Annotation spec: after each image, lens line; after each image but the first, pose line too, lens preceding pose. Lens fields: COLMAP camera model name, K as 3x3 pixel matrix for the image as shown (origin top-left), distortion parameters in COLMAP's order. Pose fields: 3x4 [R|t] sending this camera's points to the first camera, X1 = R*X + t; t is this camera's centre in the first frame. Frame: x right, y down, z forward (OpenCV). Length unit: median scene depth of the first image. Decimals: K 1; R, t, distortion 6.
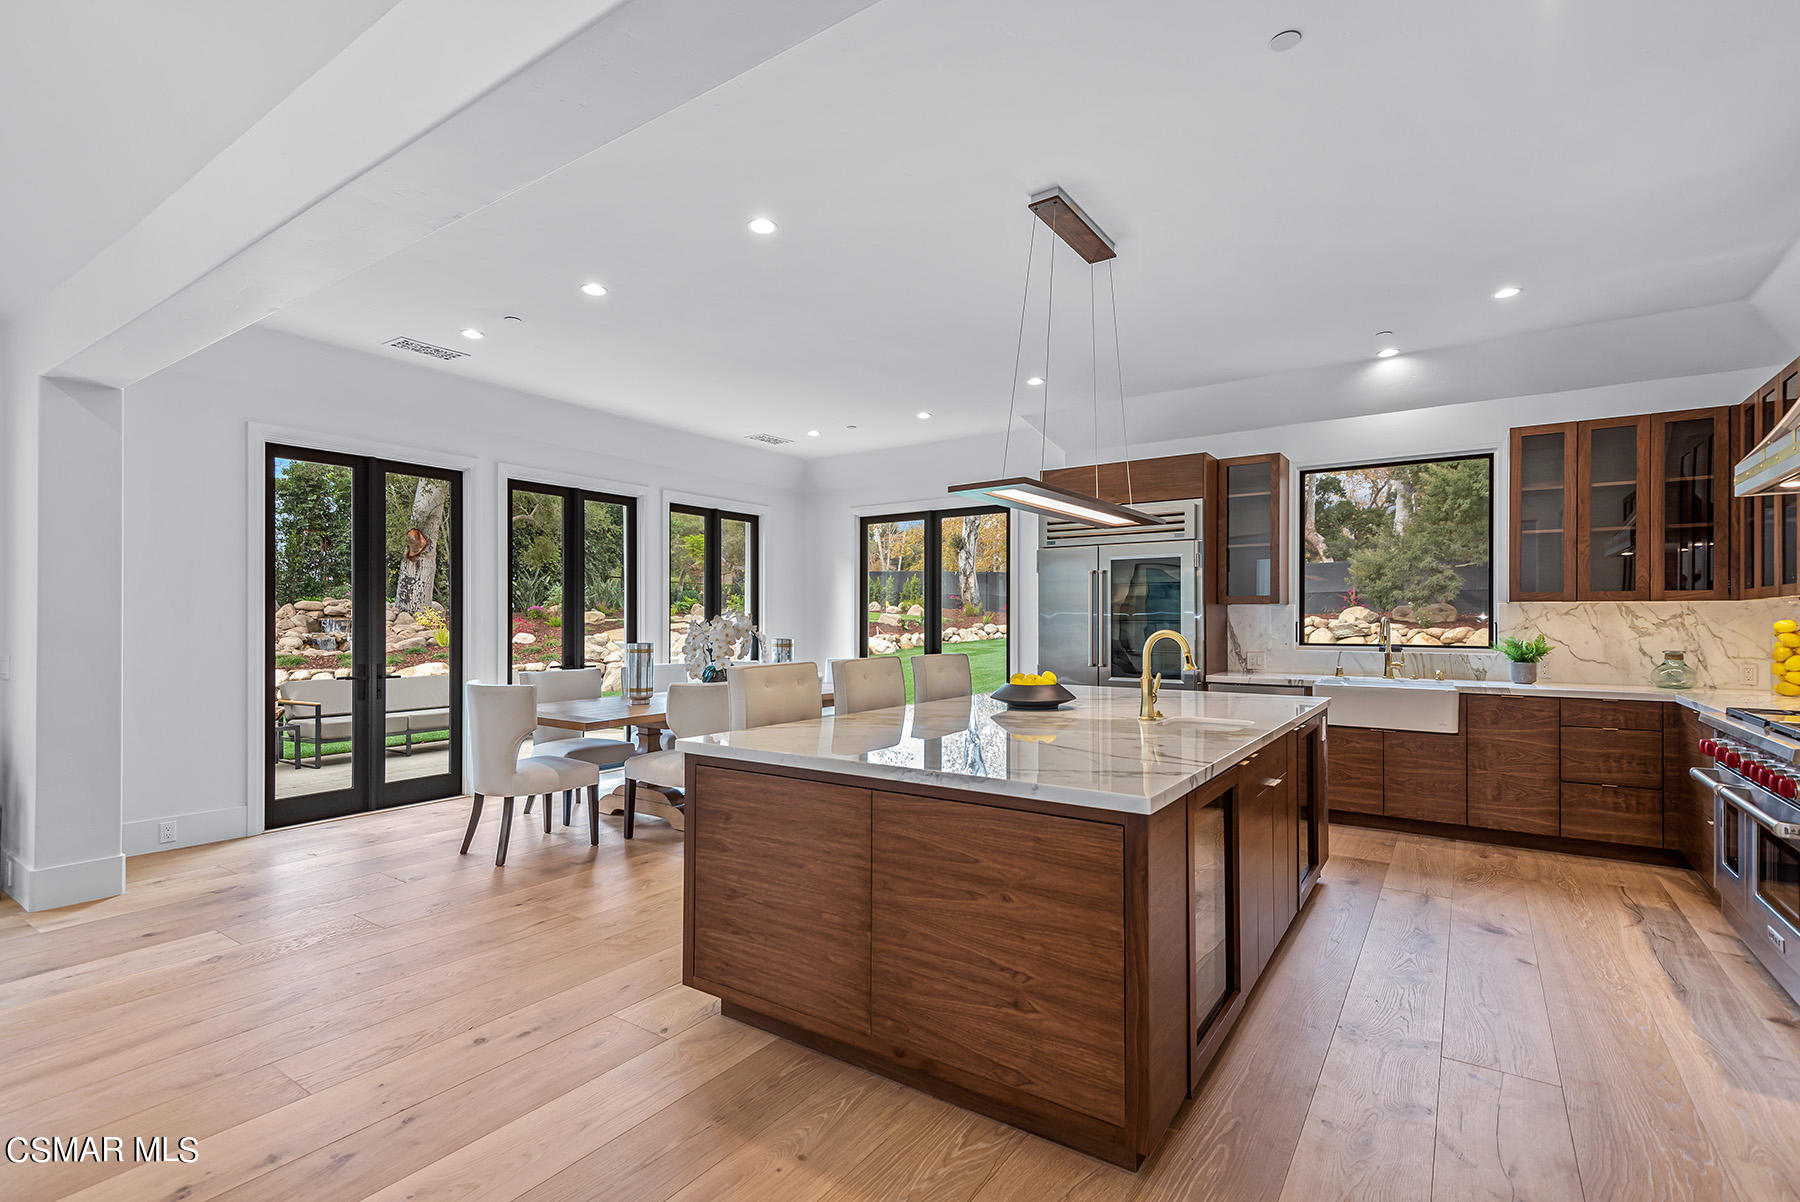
lens RADIAL K [[829.1, 0, 898.2], [0, 829.1, 626.4], [0, 0, 1]] dist [0.017871, -0.000803]
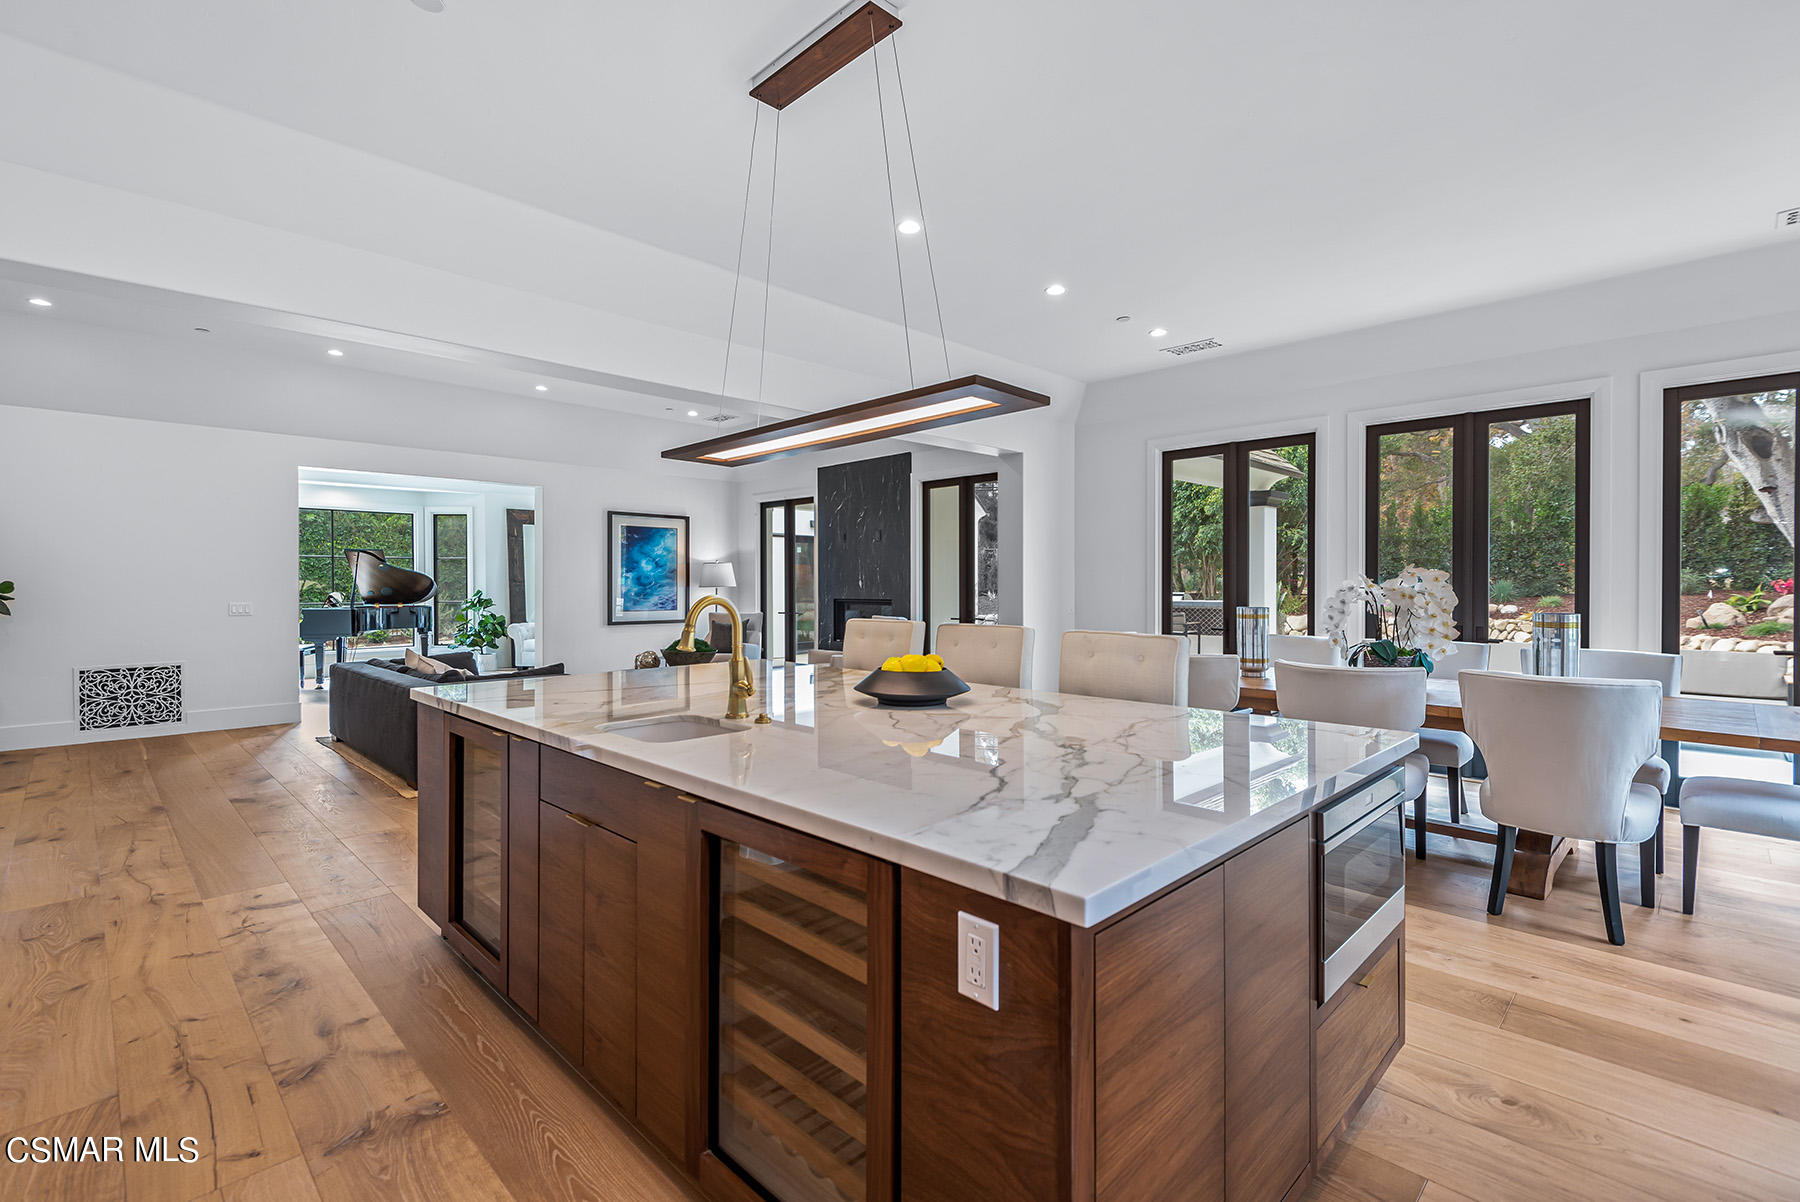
lens RADIAL K [[814.3, 0, 899.9], [0, 814.3, 583.2], [0, 0, 1]] dist [-0.043869, -0.000130]
pose [[-0.183850, -0.000727, -0.982954, 0.594917], [-0.004147, 0.999991, 0.000036, -0.003161], [0.982946, 0.004083, -0.183852, 0.794781]]
